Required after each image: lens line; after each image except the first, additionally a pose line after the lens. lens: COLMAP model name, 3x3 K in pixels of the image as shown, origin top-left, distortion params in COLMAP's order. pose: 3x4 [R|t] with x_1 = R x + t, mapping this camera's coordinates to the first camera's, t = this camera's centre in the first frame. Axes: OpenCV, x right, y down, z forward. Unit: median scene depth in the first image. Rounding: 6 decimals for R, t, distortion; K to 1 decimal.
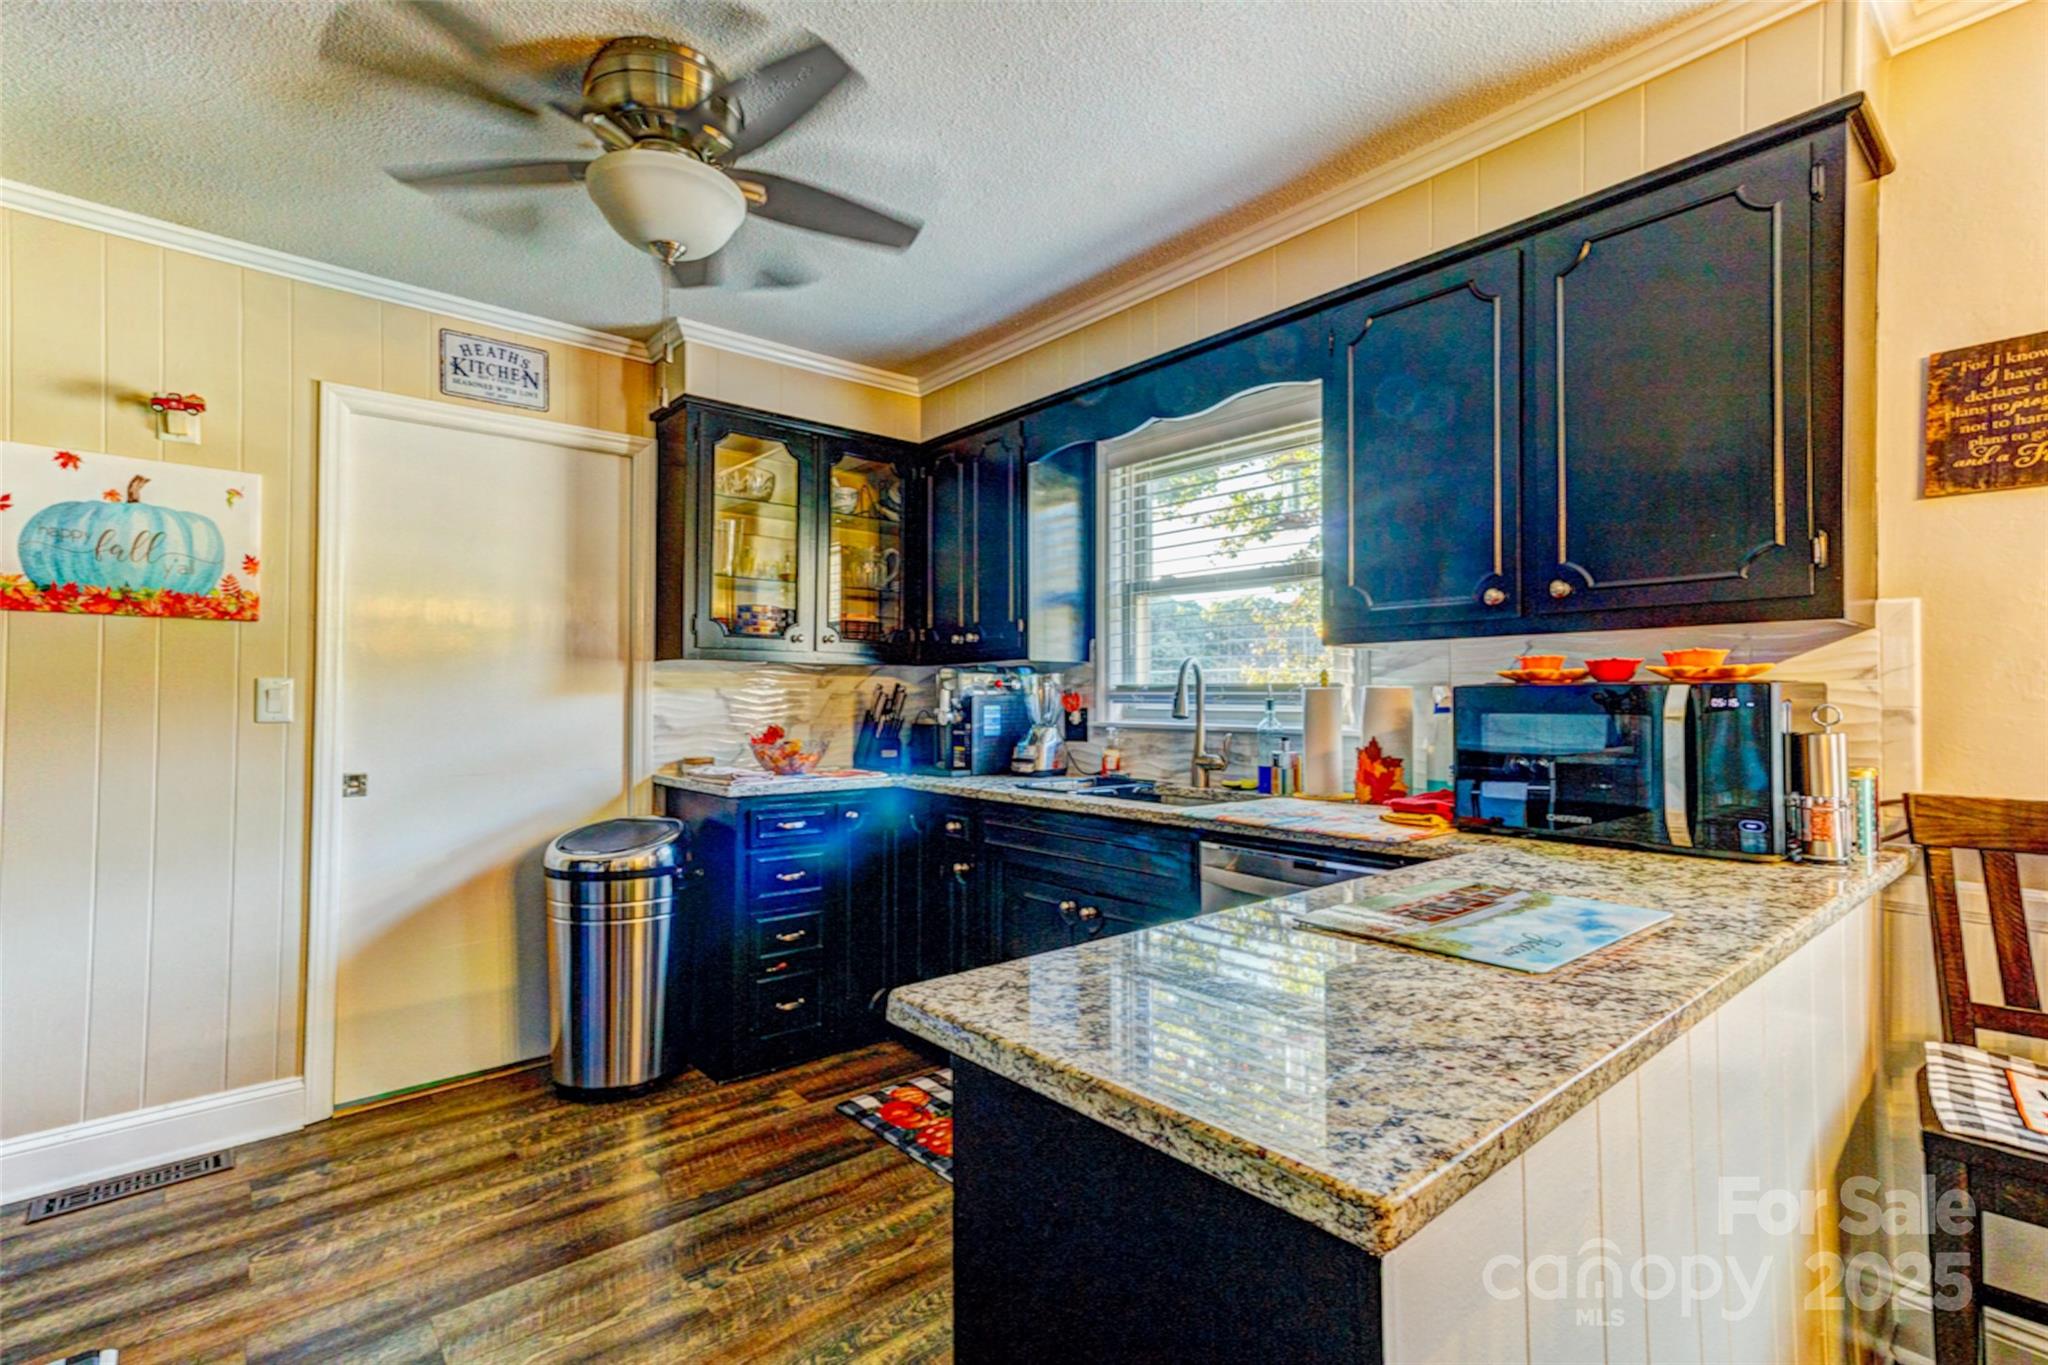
lens RADIAL K [[937.2, 0, 1015.9], [0, 937.2, 680.4], [0, 0, 1]] dist [0.000325, 0.006692]
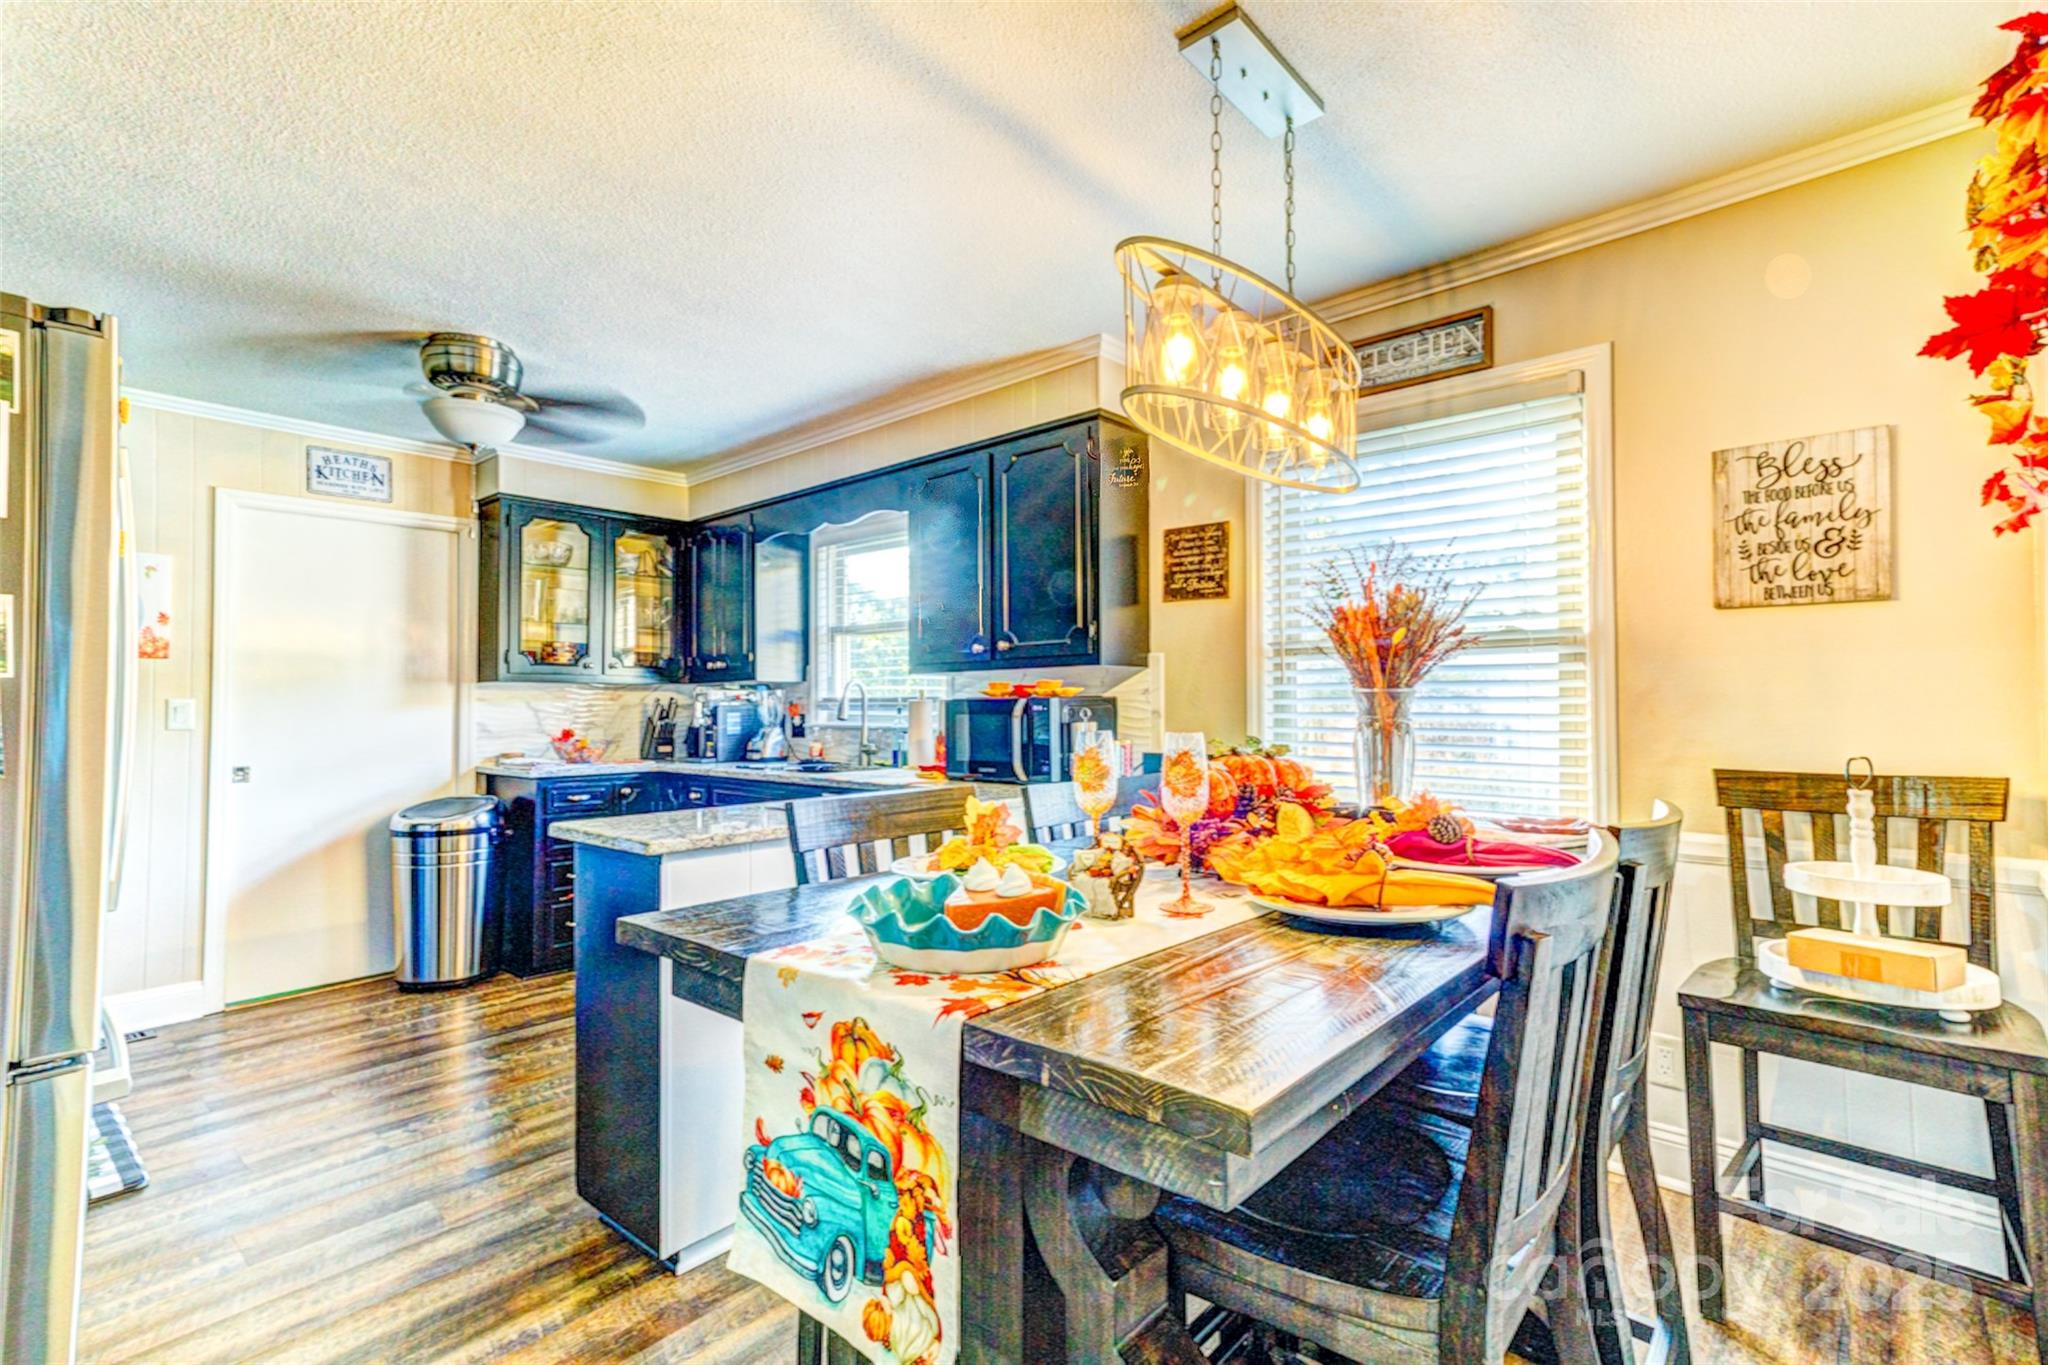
lens RADIAL K [[937.2, 0, 1035.5], [0, 937.2, 680.8], [0, 0, 1]] dist [0.000325, 0.006692]
pose [[0.989083, -0.004667, 0.147284, 0.248662], [0.005547, 0.999969, -0.005564, -0.012467], [-0.147254, 0.006321, 0.989079, -0.536899]]
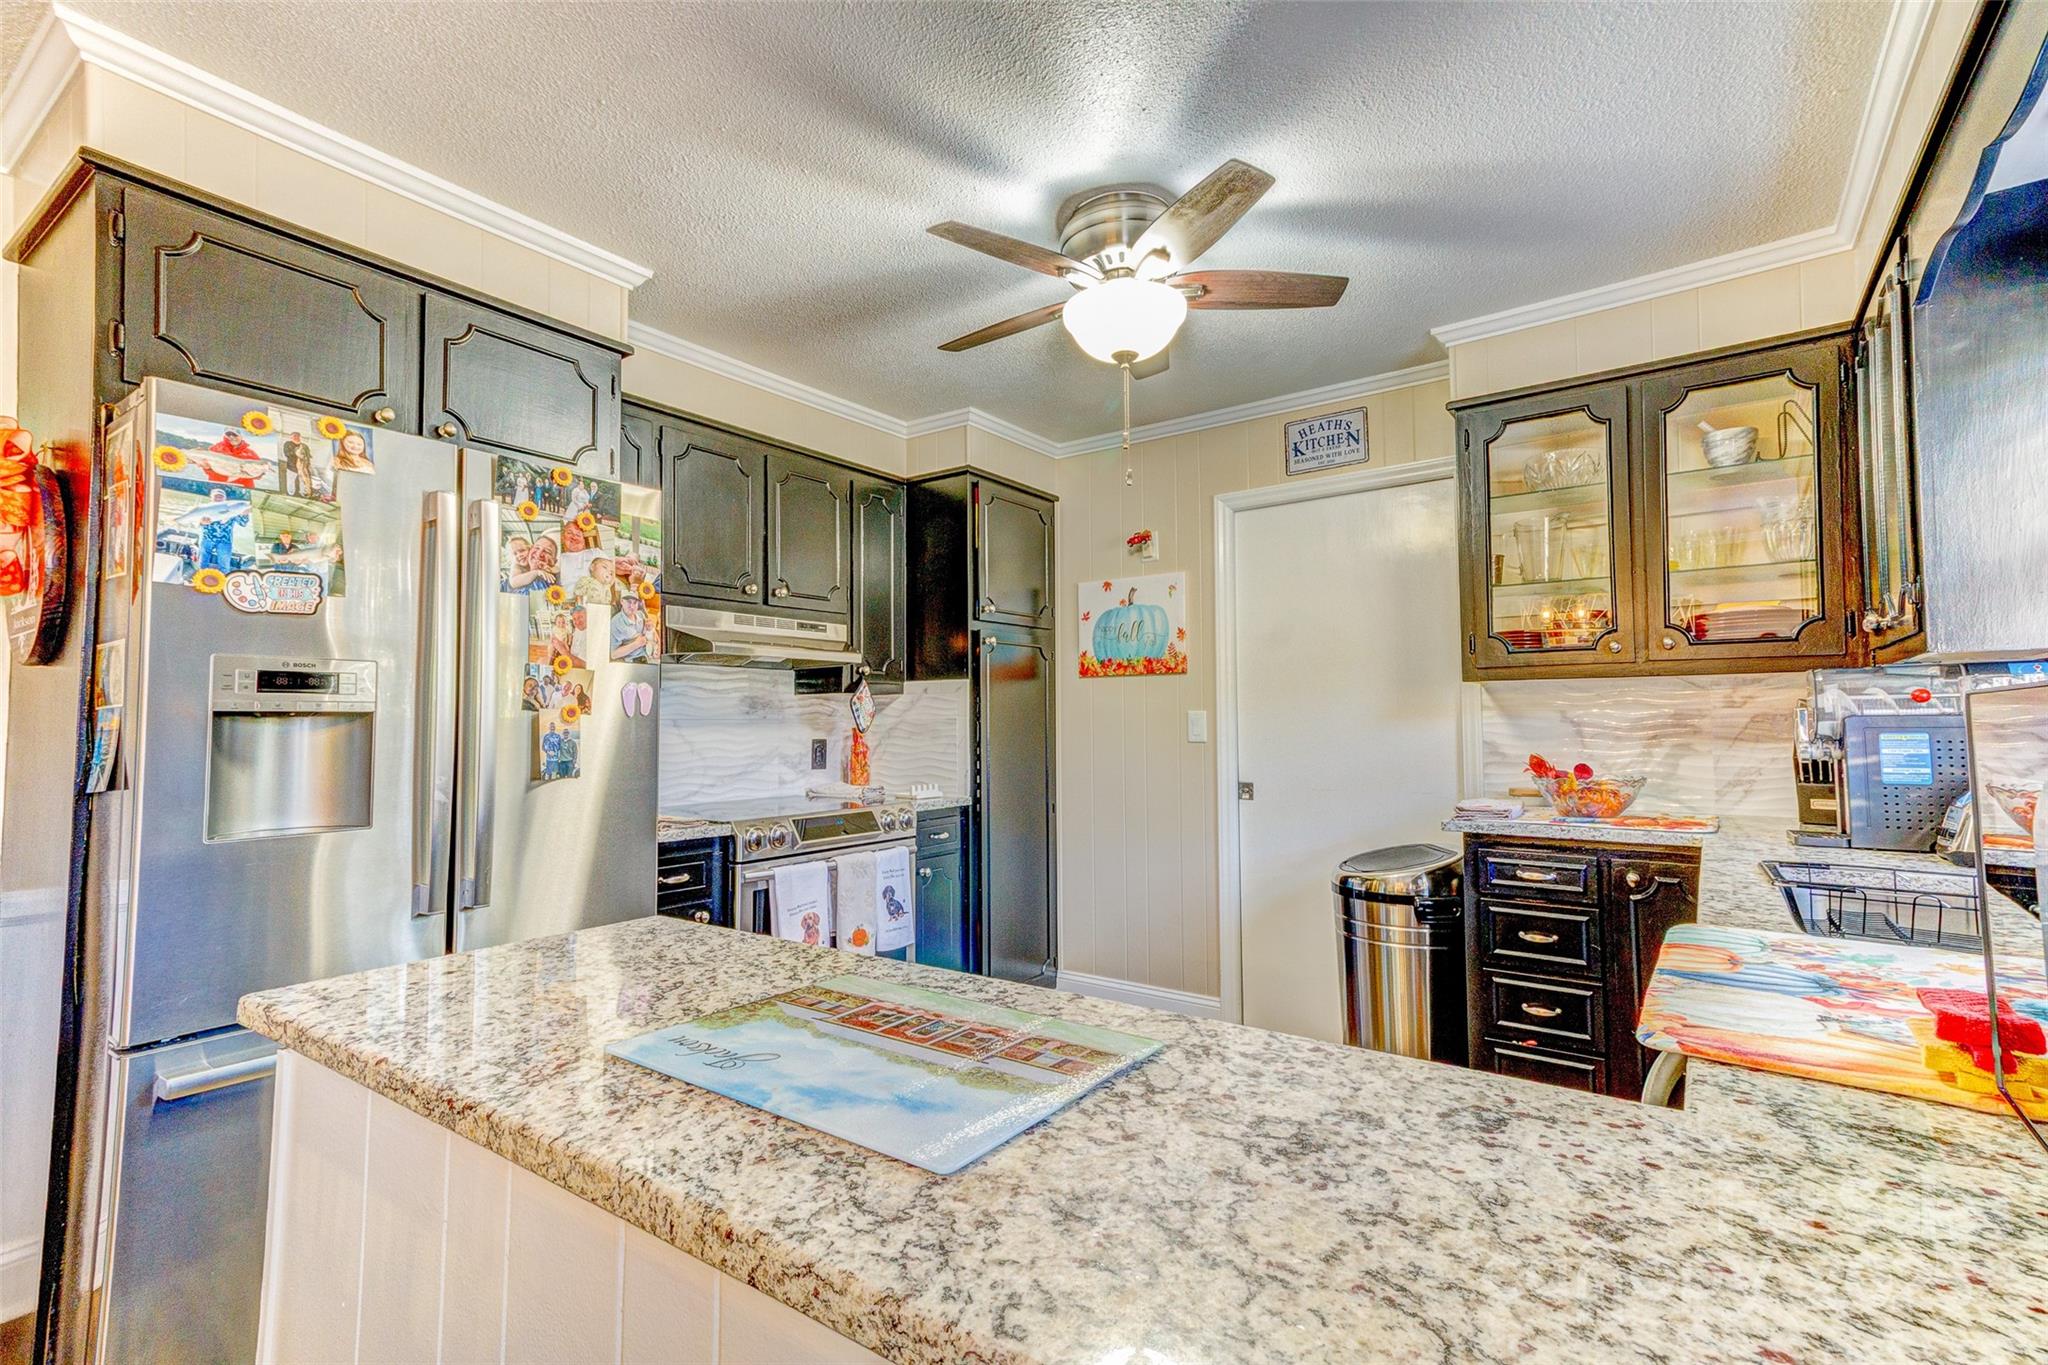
lens RADIAL K [[937.2, 0, 1023.4], [0, 937.2, 675.7], [0, 0, 1]] dist [0.000325, 0.006692]
pose [[0.241034, -0.054799, -0.968968, 0.477217], [0.027691, 0.998386, -0.049575, 0.005522], [0.970122, -0.014883, 0.242163, 0.368509]]
